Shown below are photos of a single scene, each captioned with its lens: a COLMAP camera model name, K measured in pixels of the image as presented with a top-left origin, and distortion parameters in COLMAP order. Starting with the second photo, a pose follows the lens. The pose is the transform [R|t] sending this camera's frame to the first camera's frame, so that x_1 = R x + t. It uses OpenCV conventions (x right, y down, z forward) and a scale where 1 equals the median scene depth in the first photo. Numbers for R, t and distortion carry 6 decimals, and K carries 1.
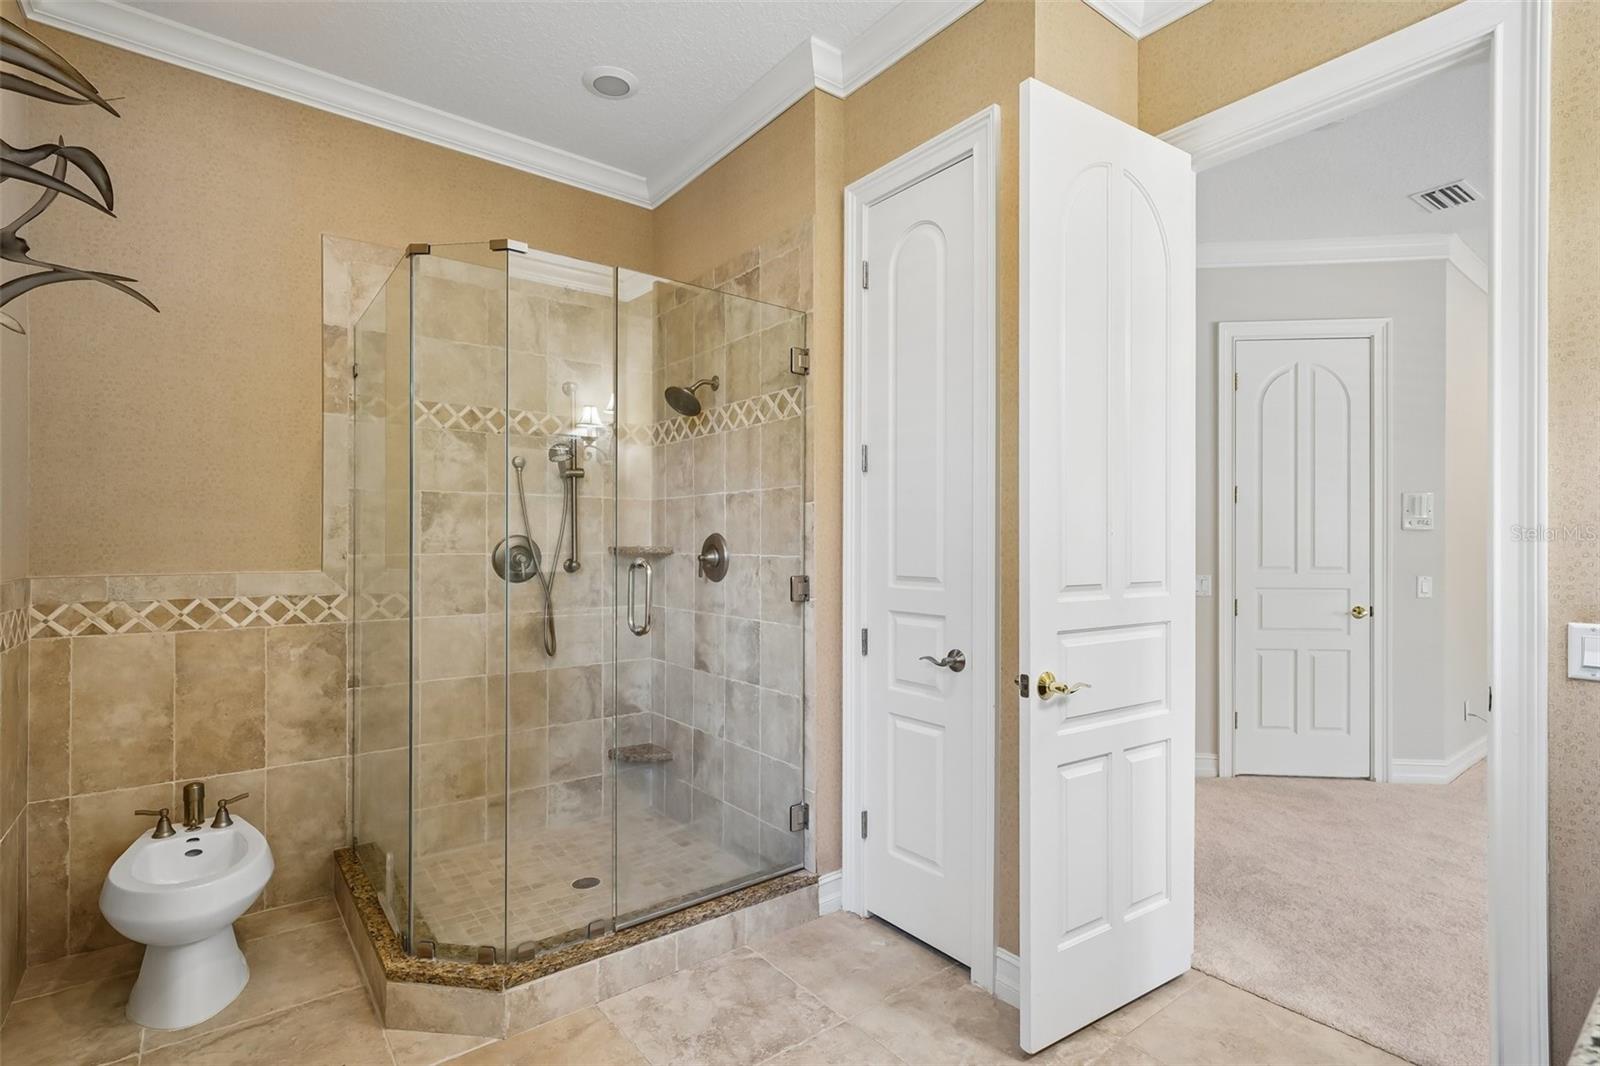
lens RADIAL K [[747.2, 0, 796.1], [0, 747.2, 544.2], [0, 0, 1]] dist [-0.001412, 0.000703]
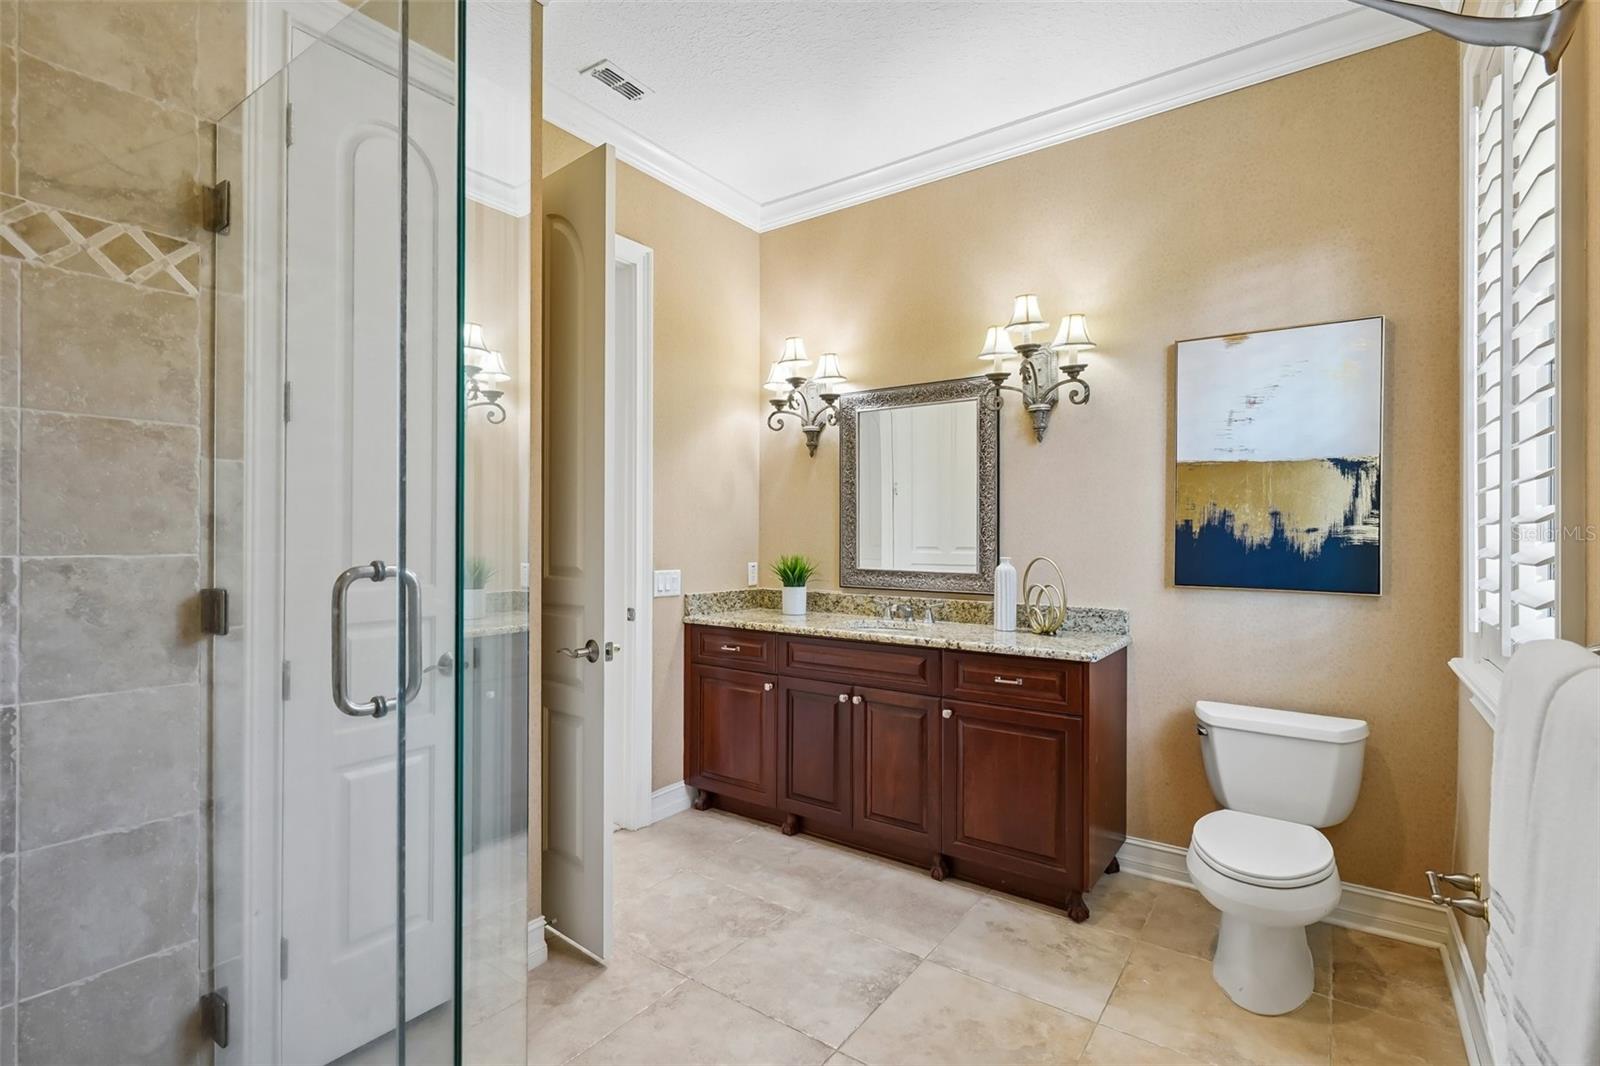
lens RADIAL K [[738.2, 0, 798.8], [0, 738.2, 527.5], [0, 0, 1]] dist [0.001508, -0.000446]
pose [[-0.282385, 0.002349, 0.959298, -0.638382], [-0.006921, 0.999966, -0.004486, -0.004436], [-0.959276, -0.007906, -0.282359, 0.725489]]
